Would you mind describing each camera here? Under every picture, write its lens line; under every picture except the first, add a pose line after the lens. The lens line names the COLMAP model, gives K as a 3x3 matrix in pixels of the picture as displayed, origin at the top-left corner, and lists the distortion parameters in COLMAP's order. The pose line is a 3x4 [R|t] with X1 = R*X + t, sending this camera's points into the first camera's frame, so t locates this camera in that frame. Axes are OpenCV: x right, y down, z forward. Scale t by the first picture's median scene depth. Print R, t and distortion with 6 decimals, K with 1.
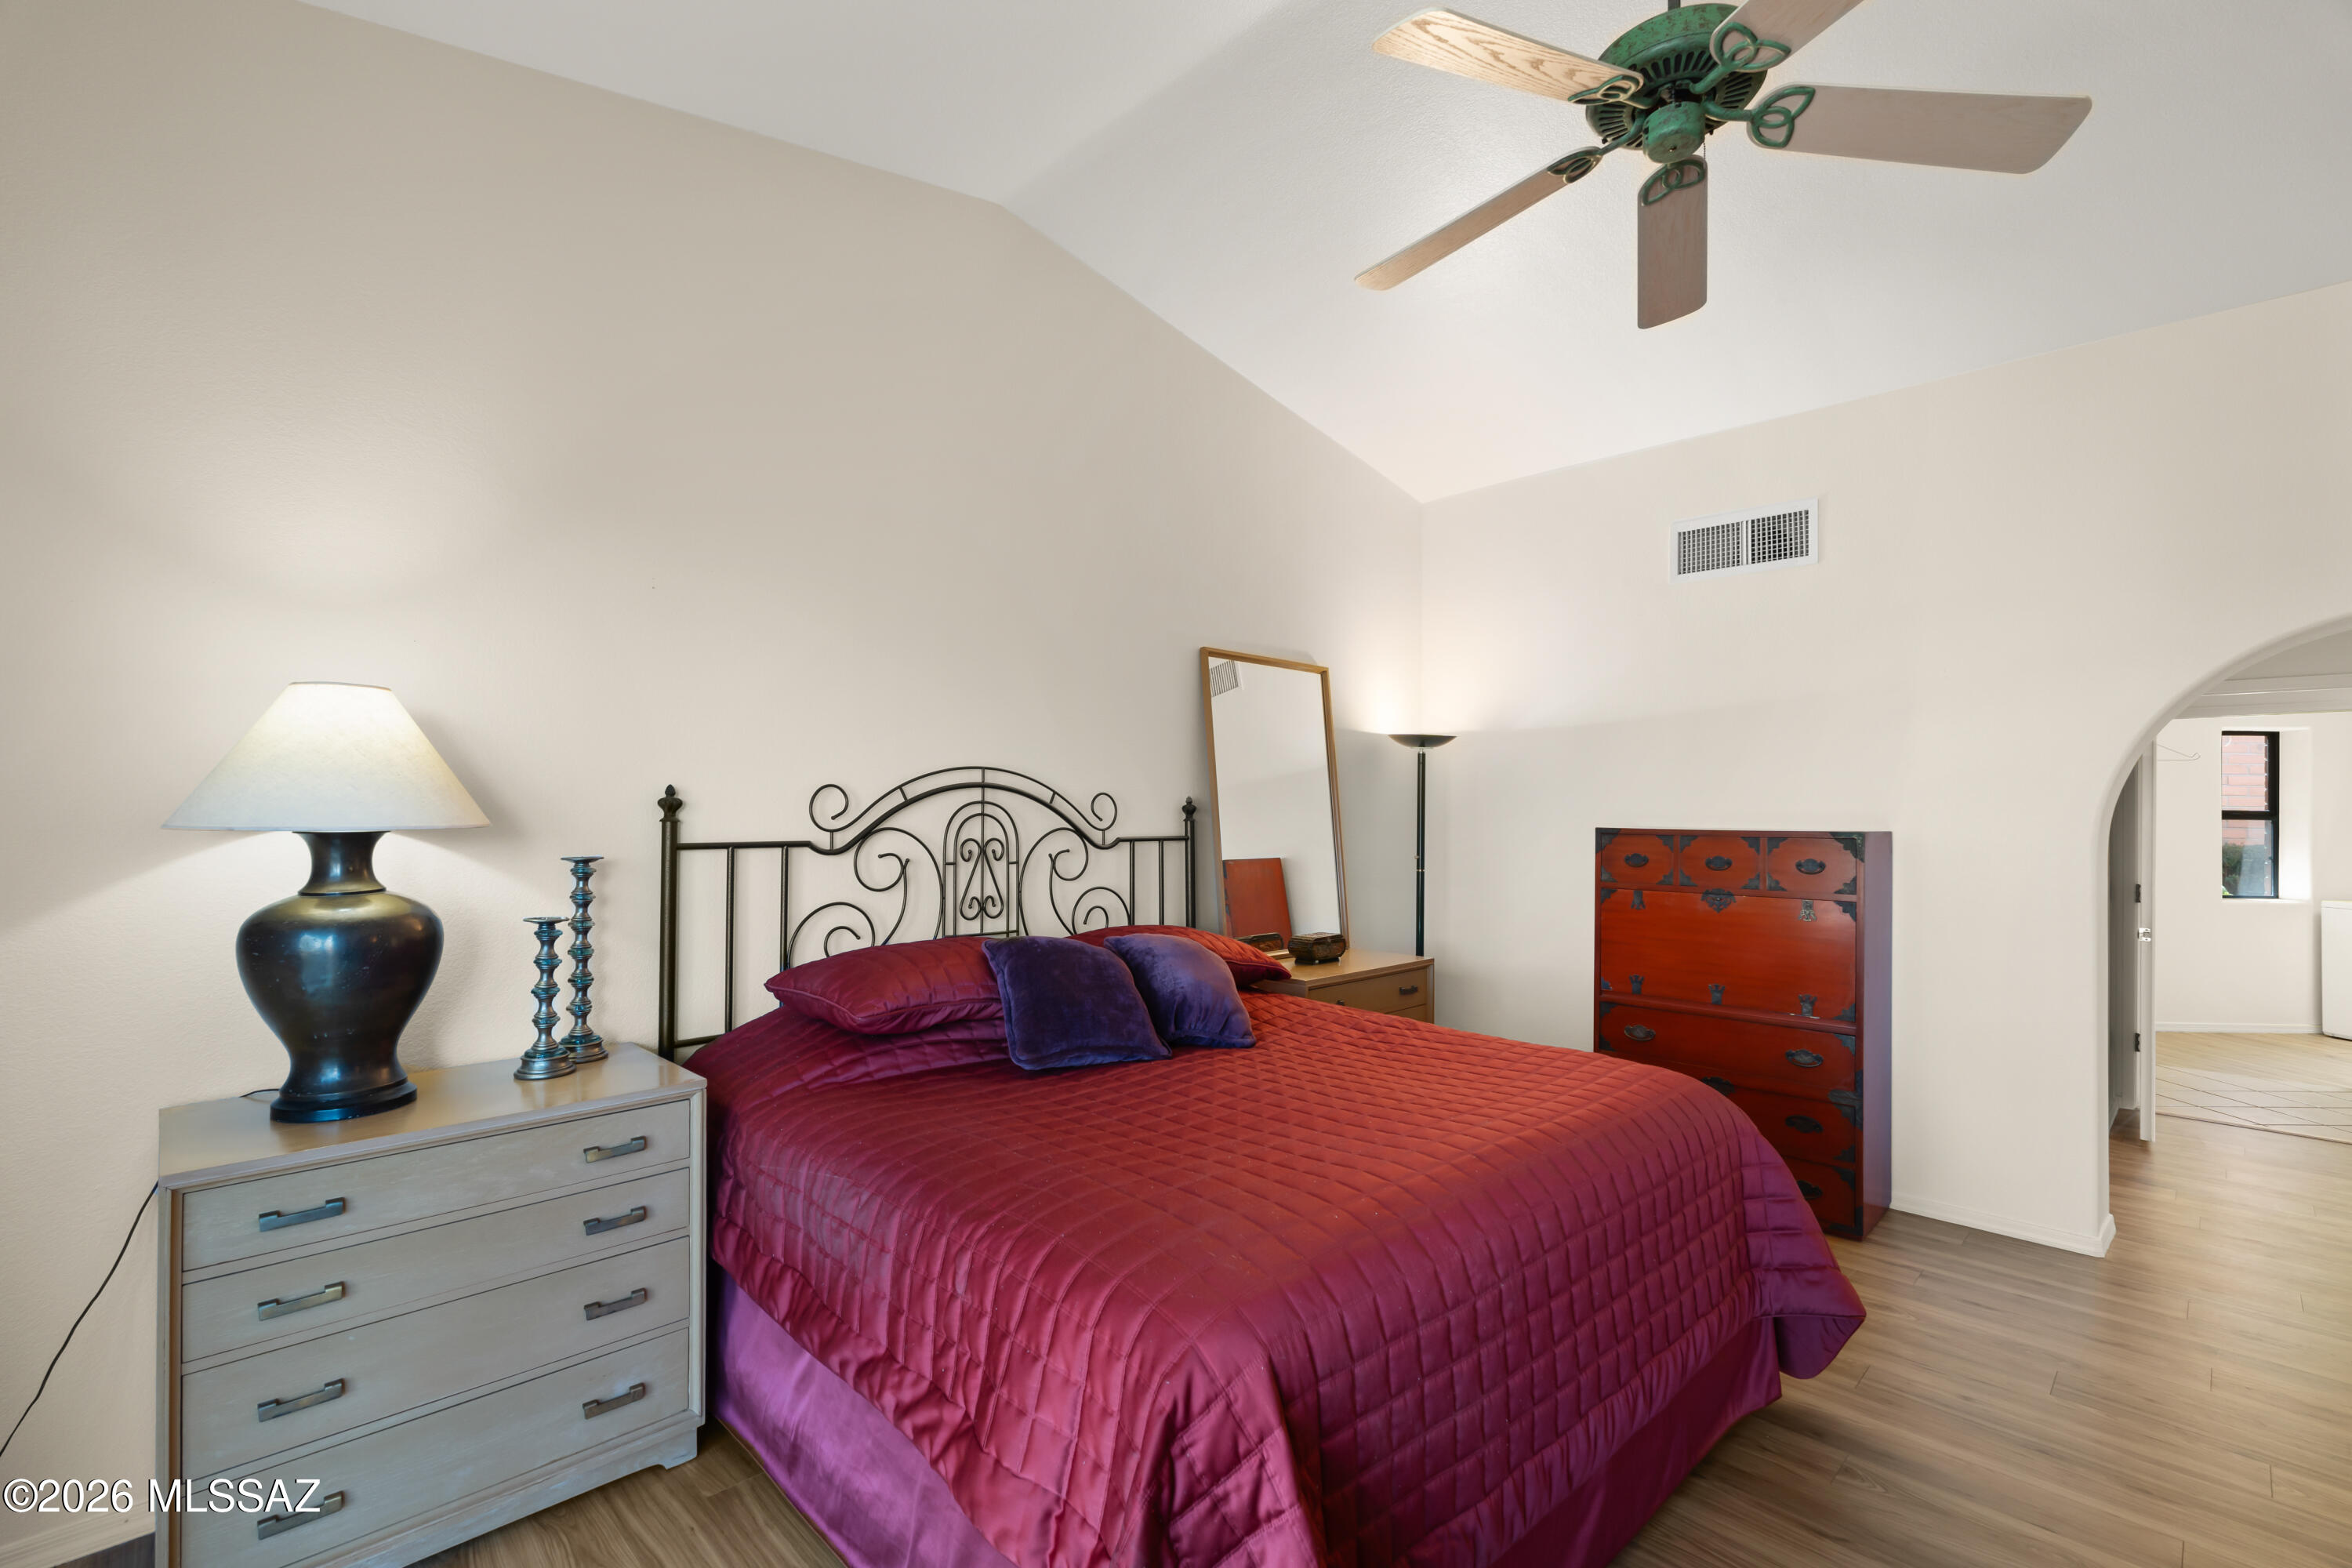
lens RADIAL K [[1029.6, 0, 1172.9], [0, 1029.6, 801.3], [0, 0, 1]] dist [0.000275, -0.000149]
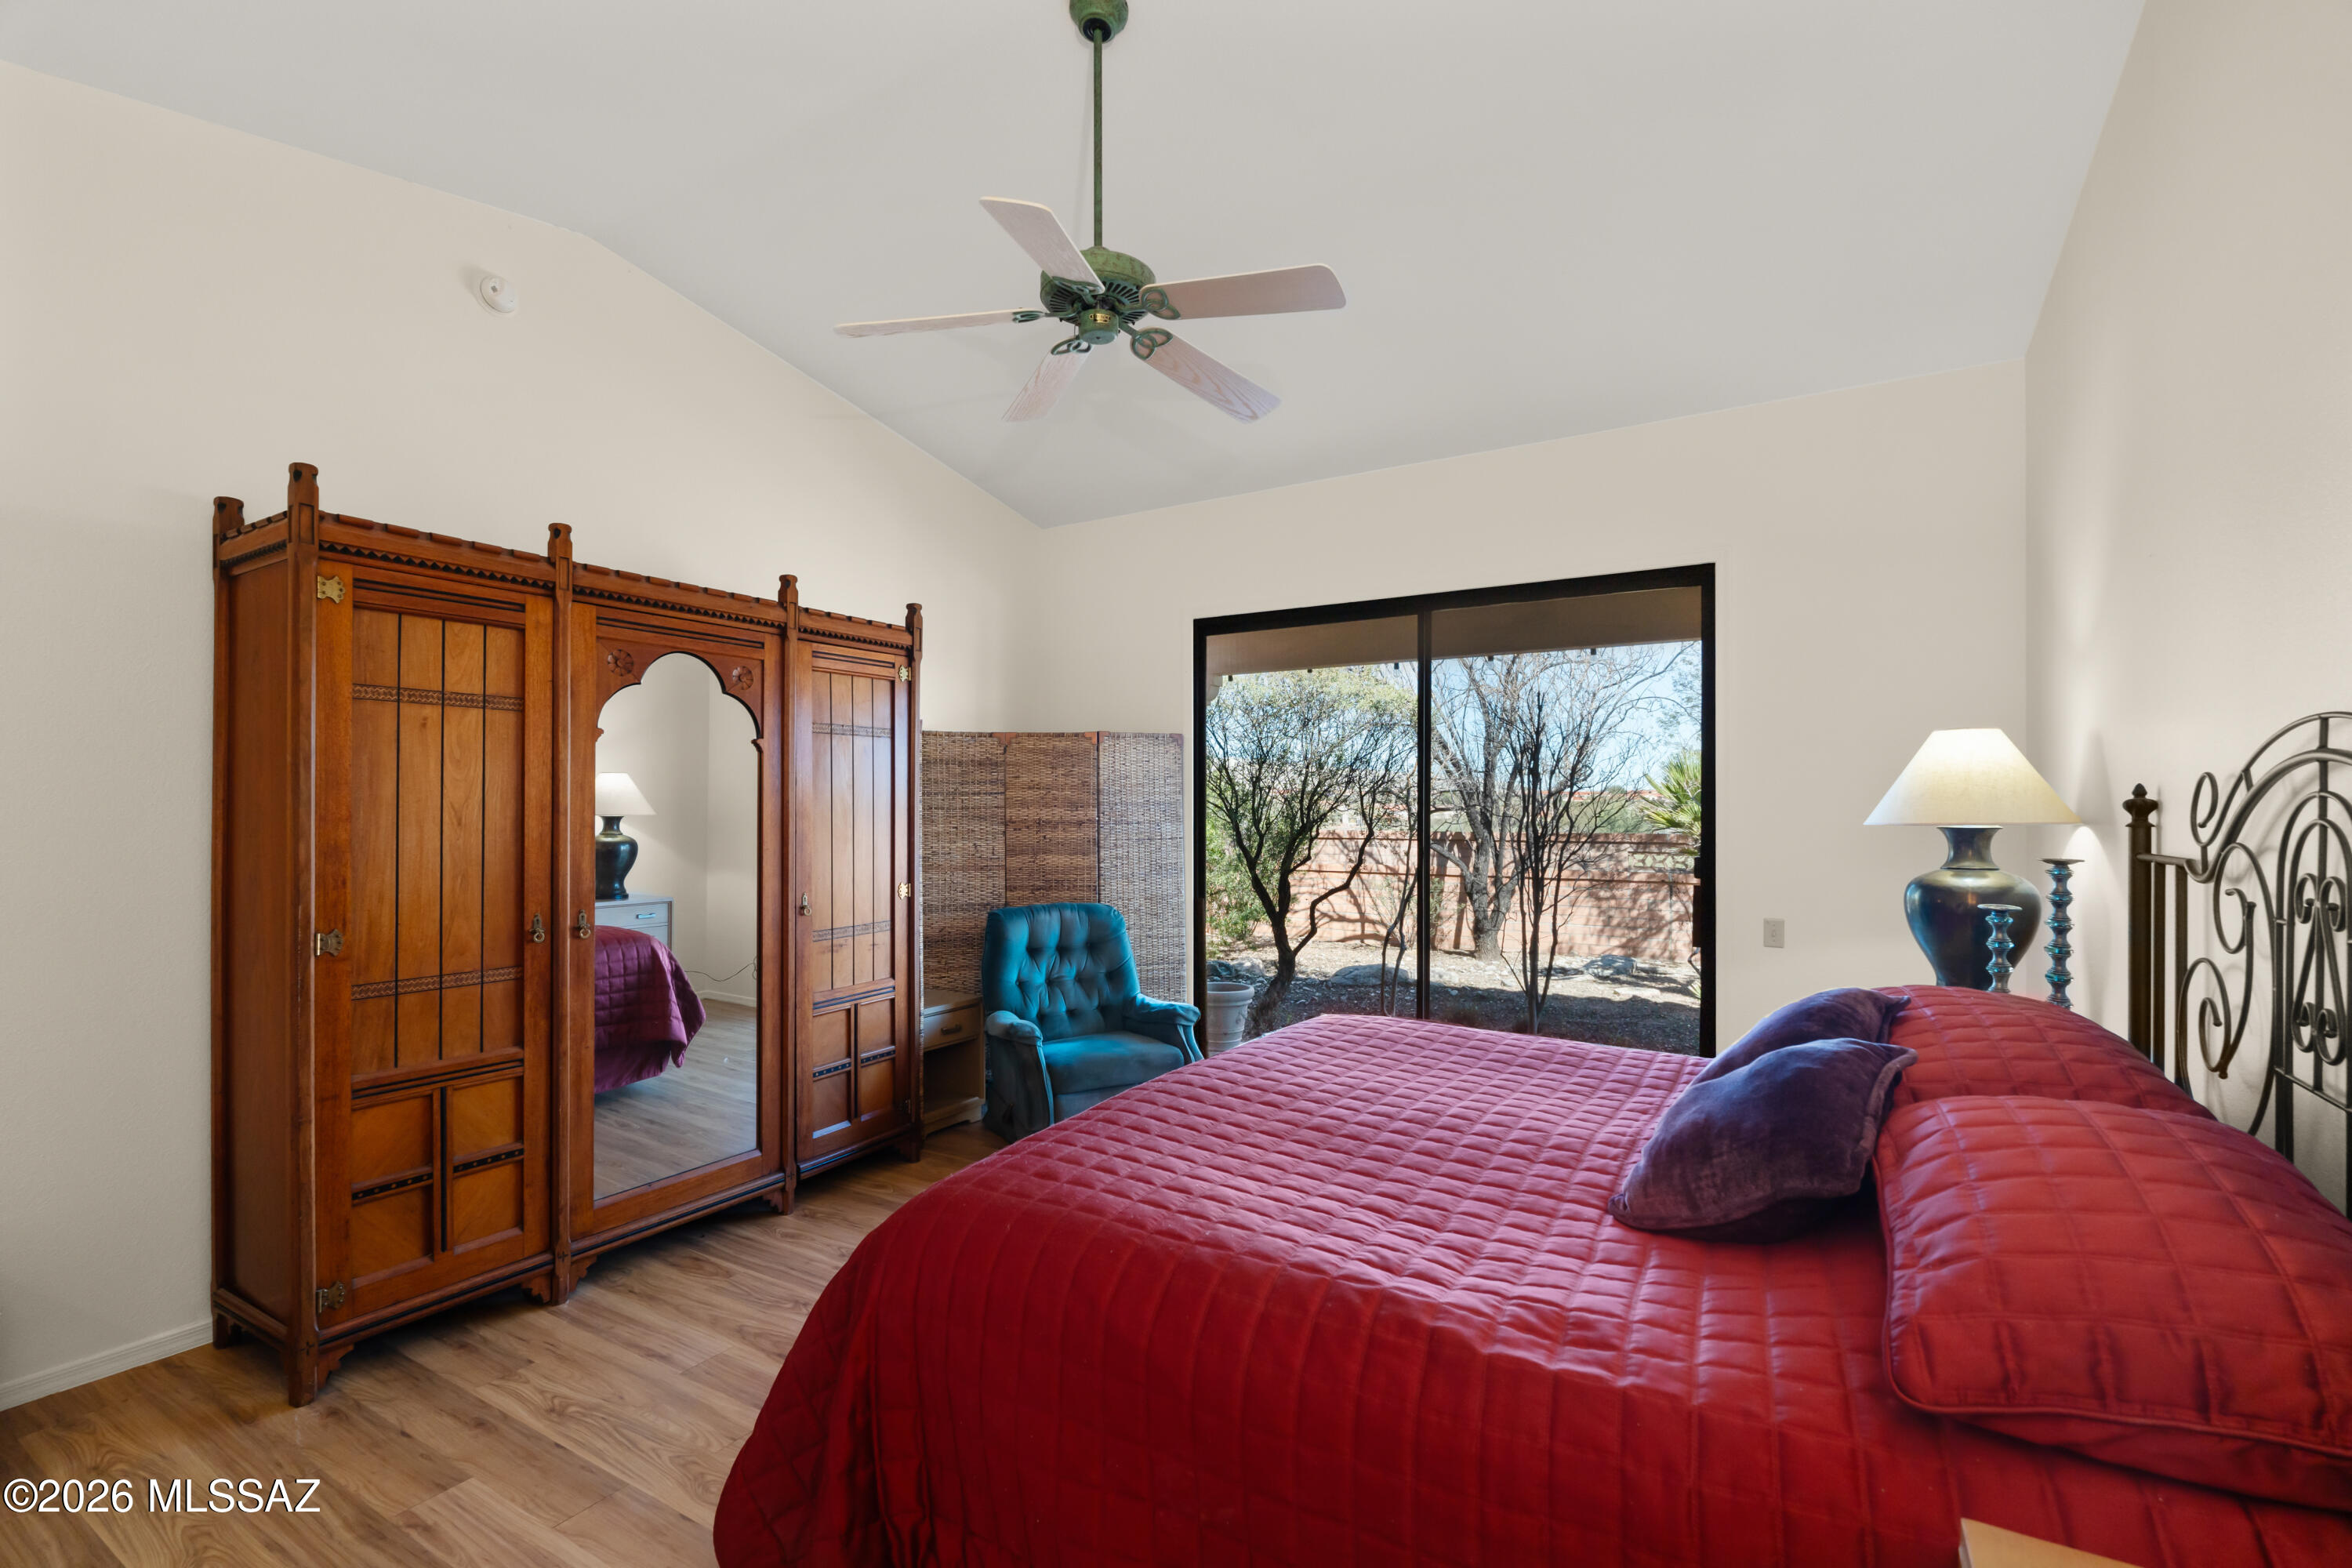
lens RADIAL K [[1029.6, 0, 1176.9], [0, 1029.6, 803.5], [0, 0, 1]] dist [0.000275, -0.000149]
pose [[-0.963853, -0.006432, -0.266358, 0.412988], [-0.002000, 0.999855, -0.016908, 0.013248], [0.266429, -0.015764, -0.963726, 1.304364]]
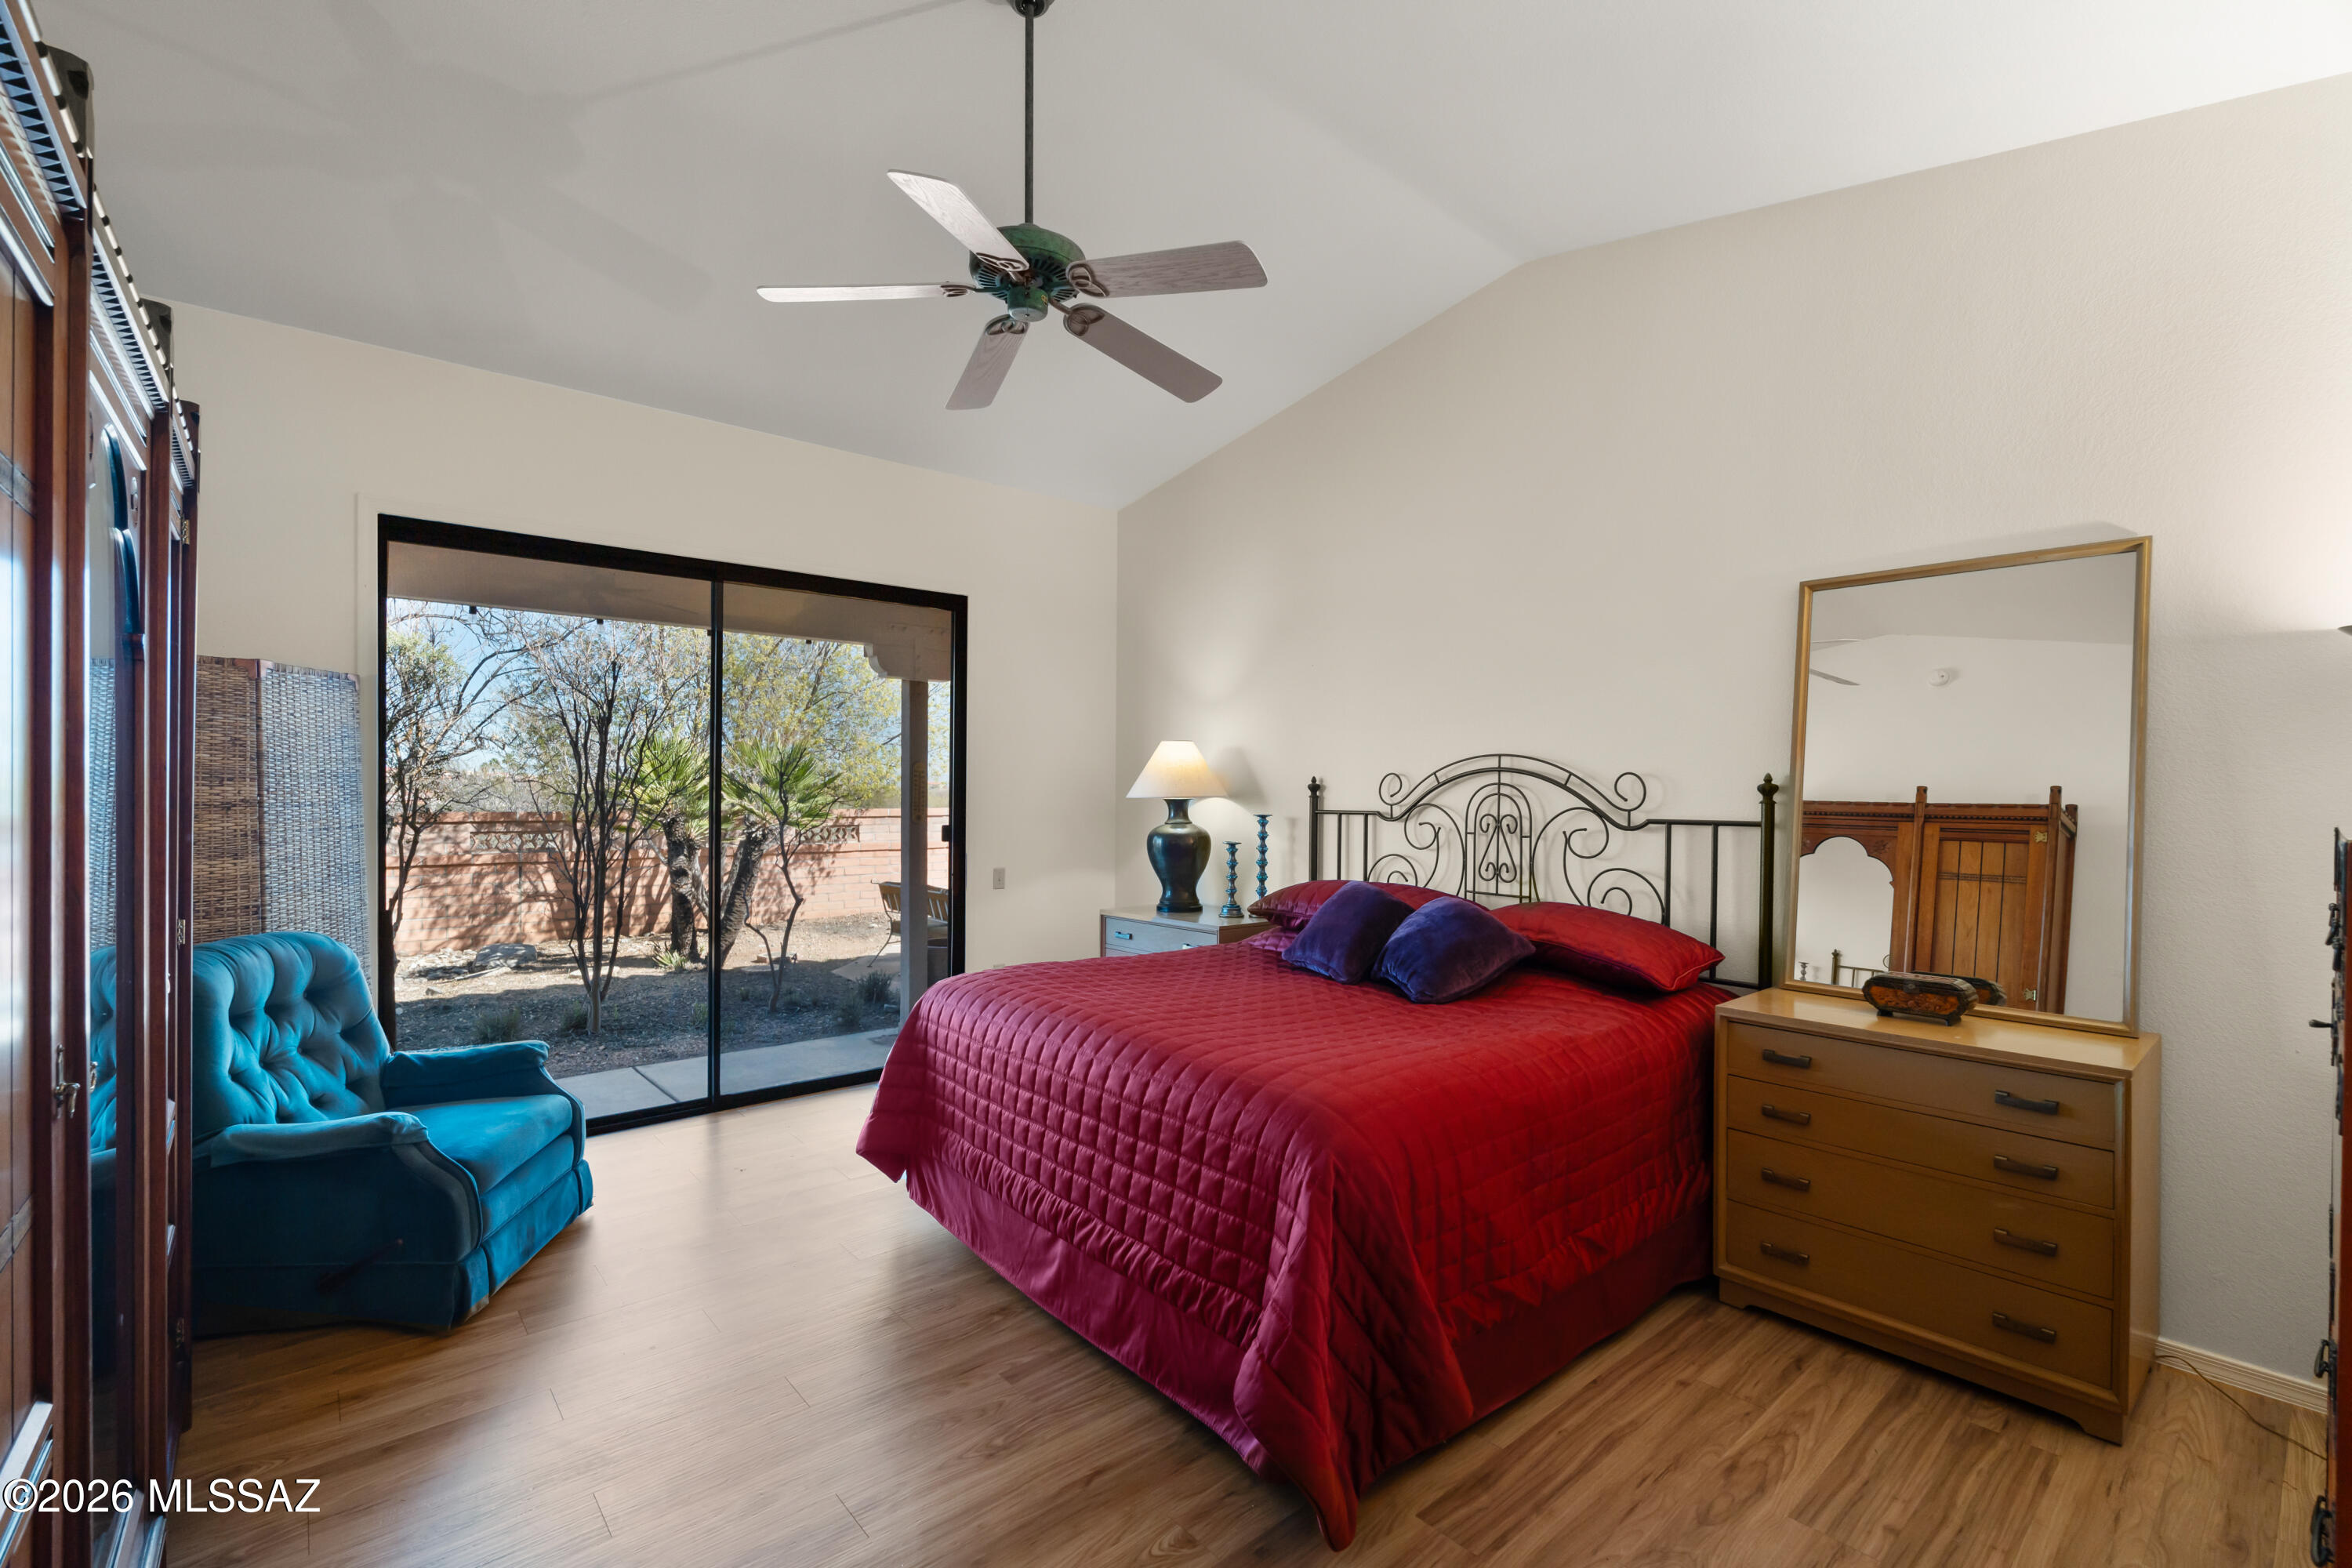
lens RADIAL K [[1029.6, 0, 1163.2], [0, 1029.6, 794.6], [0, 0, 1]] dist [0.000275, -0.000149]
pose [[-0.065441, 0.000044, -0.997856, 1.036491], [0.005550, 0.999985, -0.000320, 0.011764], [0.997841, -0.005559, -0.065440, 0.694986]]
